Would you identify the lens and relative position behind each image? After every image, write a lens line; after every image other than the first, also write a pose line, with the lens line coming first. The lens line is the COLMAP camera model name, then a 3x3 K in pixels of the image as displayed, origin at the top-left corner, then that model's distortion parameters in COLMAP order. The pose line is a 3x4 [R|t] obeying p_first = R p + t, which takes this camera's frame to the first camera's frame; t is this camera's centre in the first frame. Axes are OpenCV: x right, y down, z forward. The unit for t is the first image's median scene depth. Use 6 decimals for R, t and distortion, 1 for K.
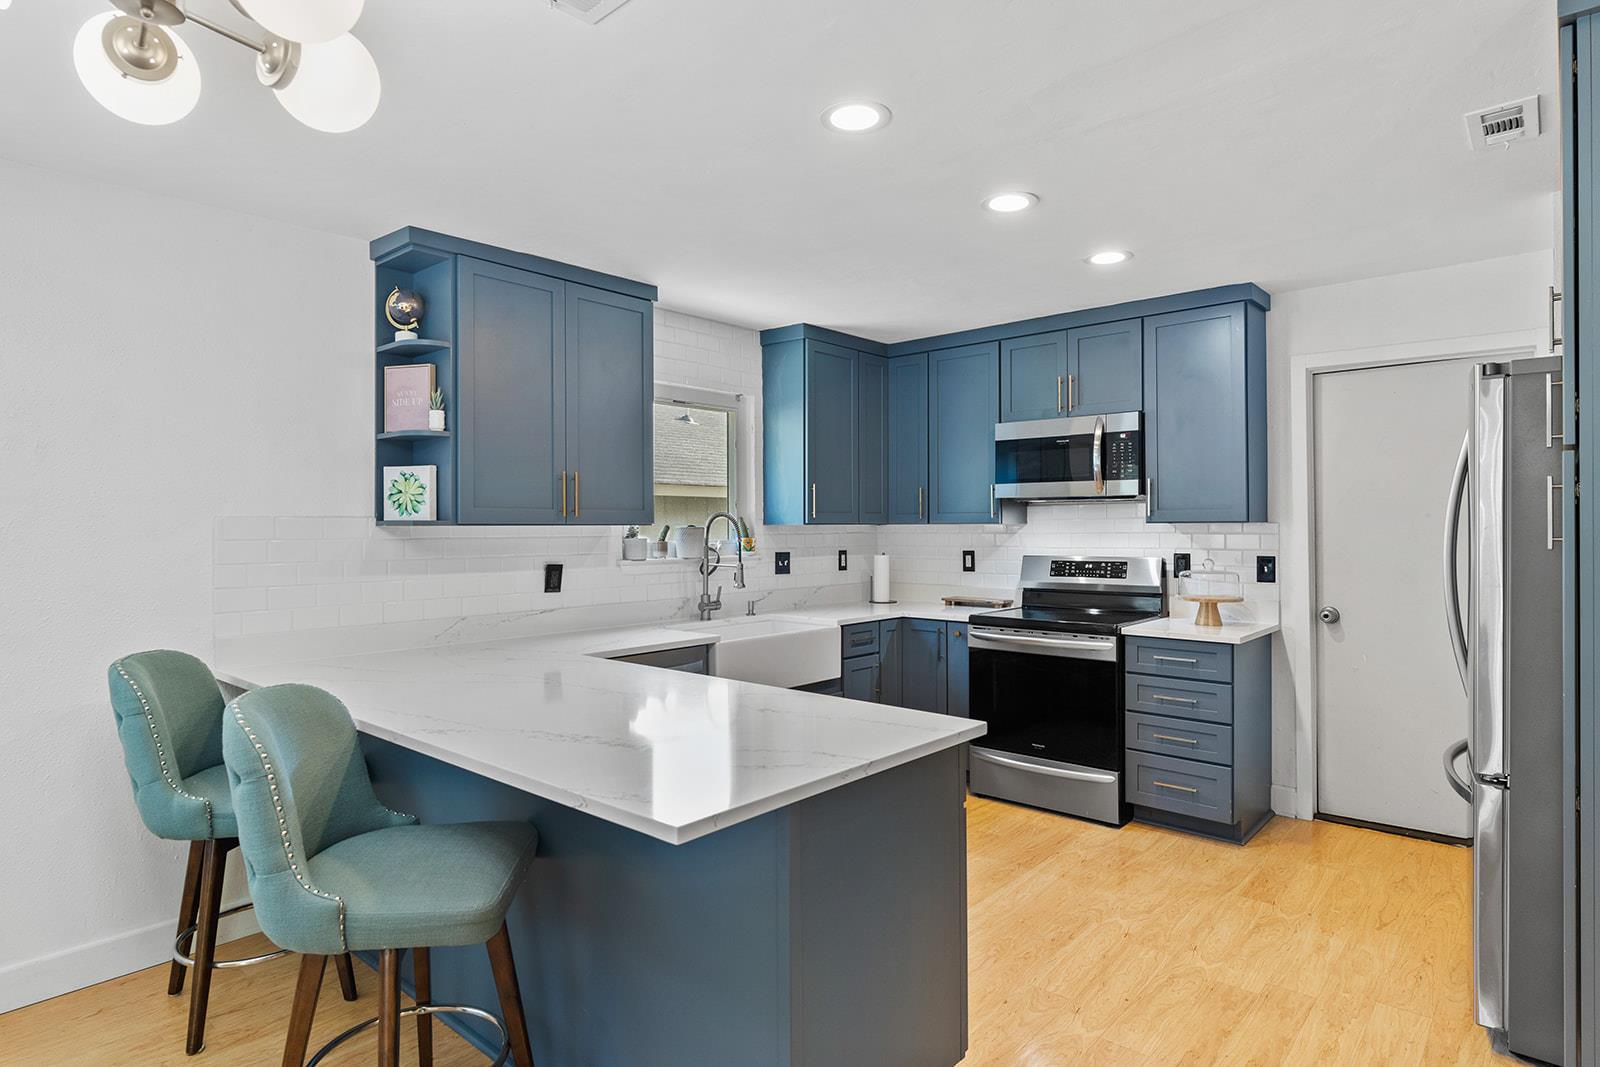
lens RADIAL K [[880.9, 0, 802.4], [0, 880.9, 523.8], [0, 0, 1]] dist [-0.000051, 0.000316]
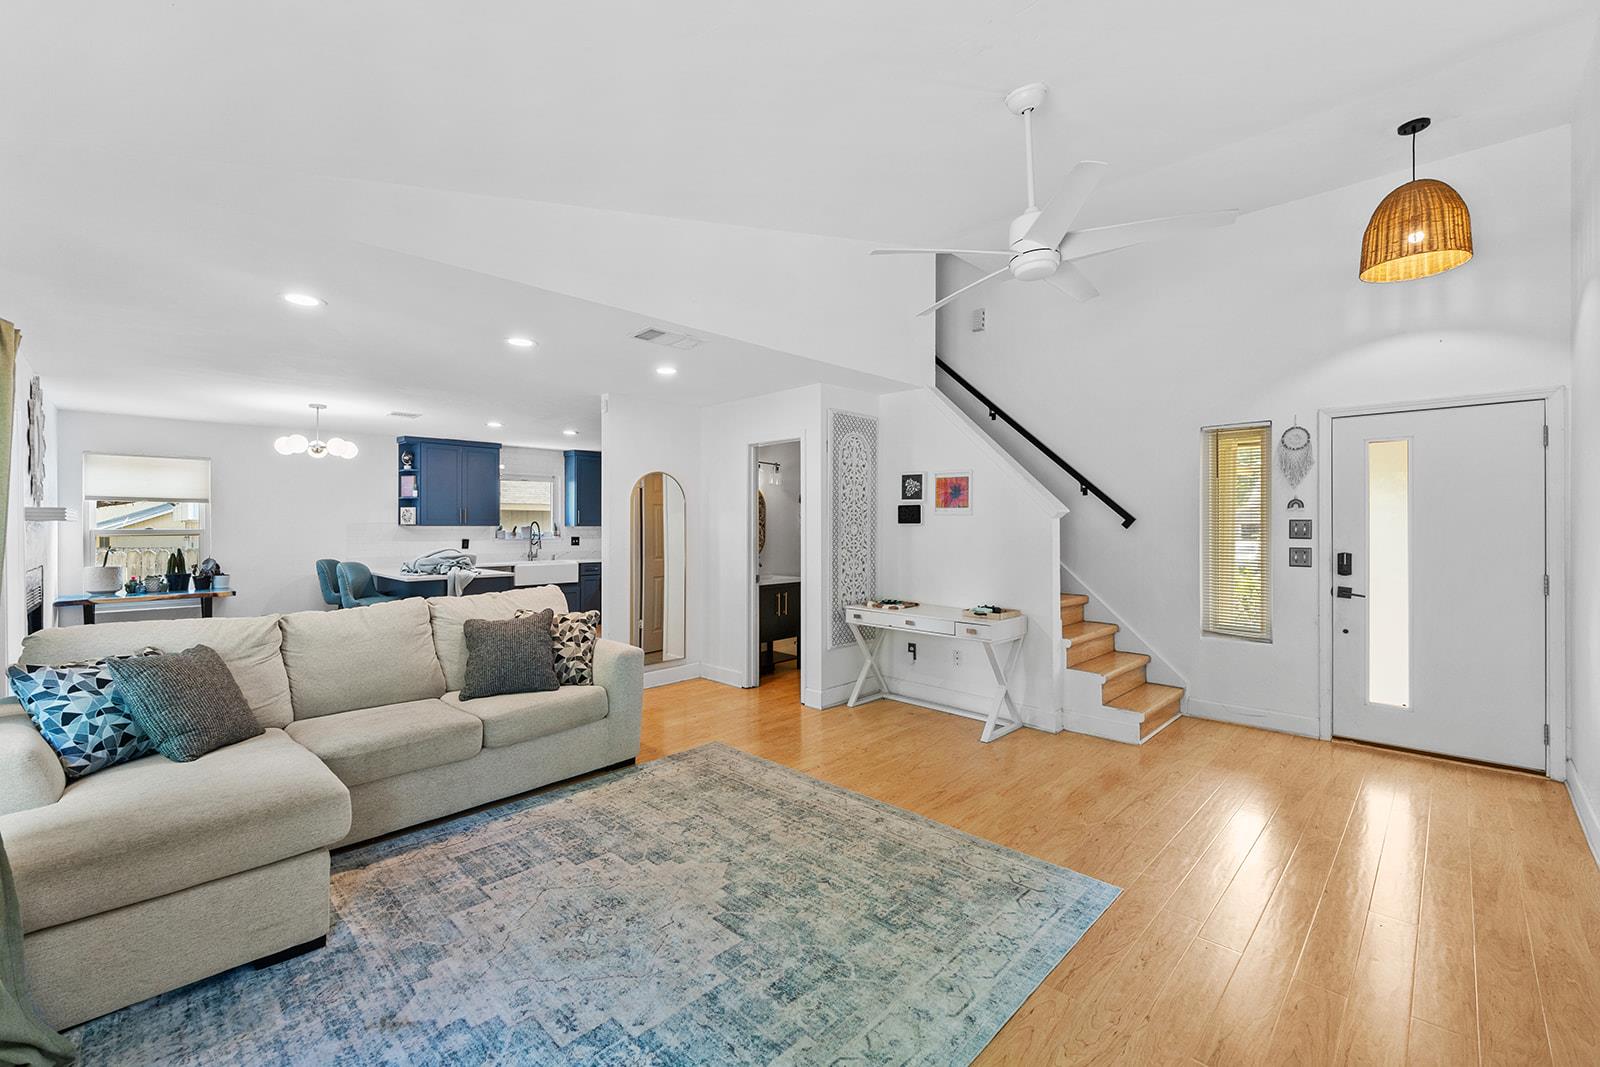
lens RADIAL K [[667.3, 0, 787.9], [0, 667.3, 522.8], [0, 0, 1]] dist [0.015314, -0.001059]
pose [[0.997013, 0.000946, -0.077227, 0.991749], [-0.001418, 0.999981, -0.006060, 0.003348], [0.077220, 0.006151, 0.996995, -1.175535]]
